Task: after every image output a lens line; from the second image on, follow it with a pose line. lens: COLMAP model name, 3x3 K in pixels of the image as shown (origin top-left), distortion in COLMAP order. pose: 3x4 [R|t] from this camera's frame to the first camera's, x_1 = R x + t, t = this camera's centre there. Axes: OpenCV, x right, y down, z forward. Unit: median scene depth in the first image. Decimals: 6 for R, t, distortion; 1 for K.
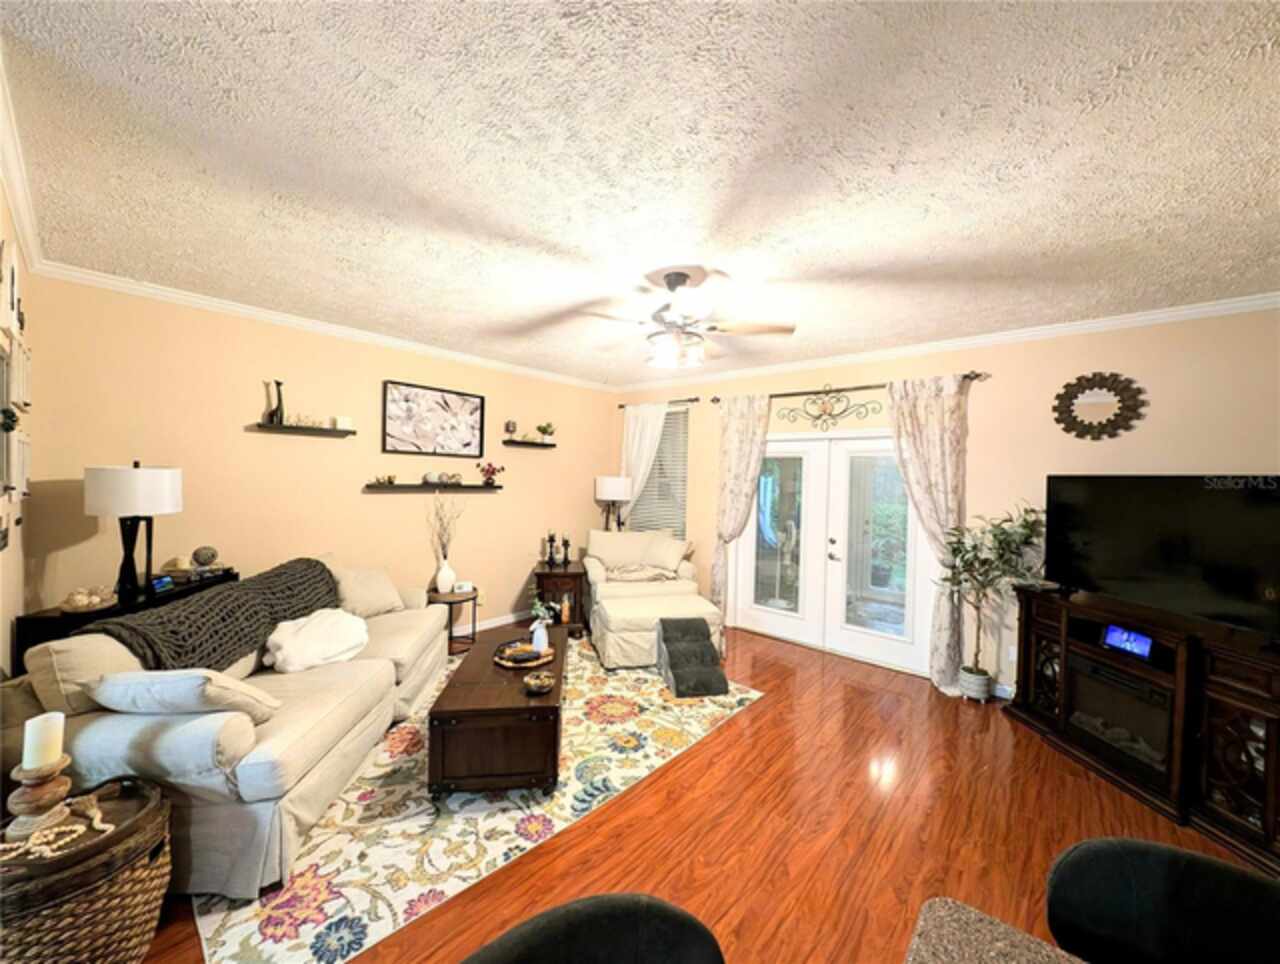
lens RADIAL K [[490.2, 0, 643.4], [0, 490.2, 485.0], [0, 0, 1]] dist [0.002767, -0.000731]
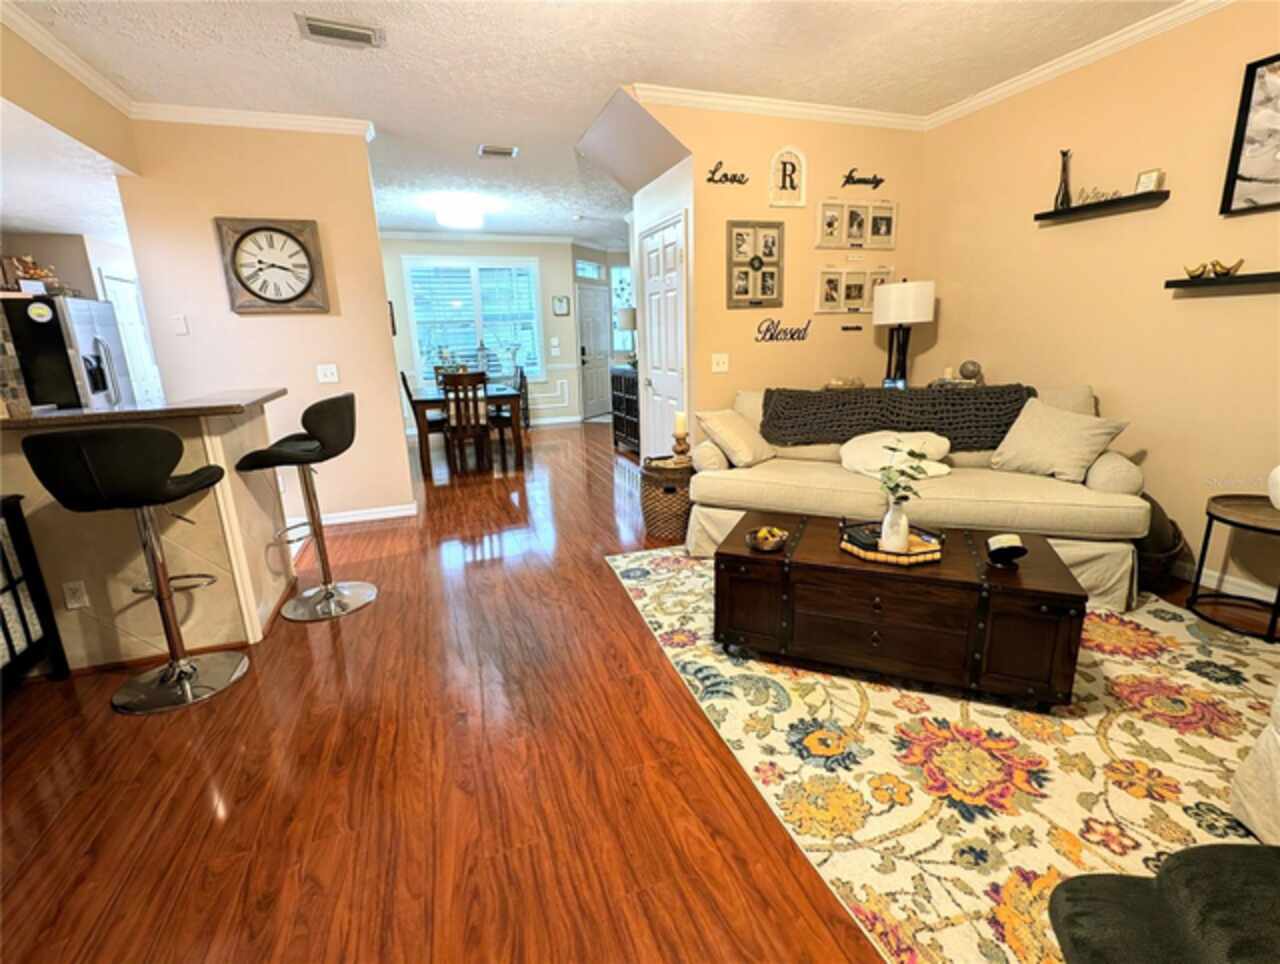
lens RADIAL K [[592.2, 0, 645.0], [0, 592.2, 481.4], [0, 0, 1]] dist [0.017592, -0.000332]
pose [[-0.498794, 0.198681, -0.843641, 0.570517], [-0.000167, 0.973349, 0.229327, 0.090620], [0.866720, 0.114528, -0.485468, 1.124859]]
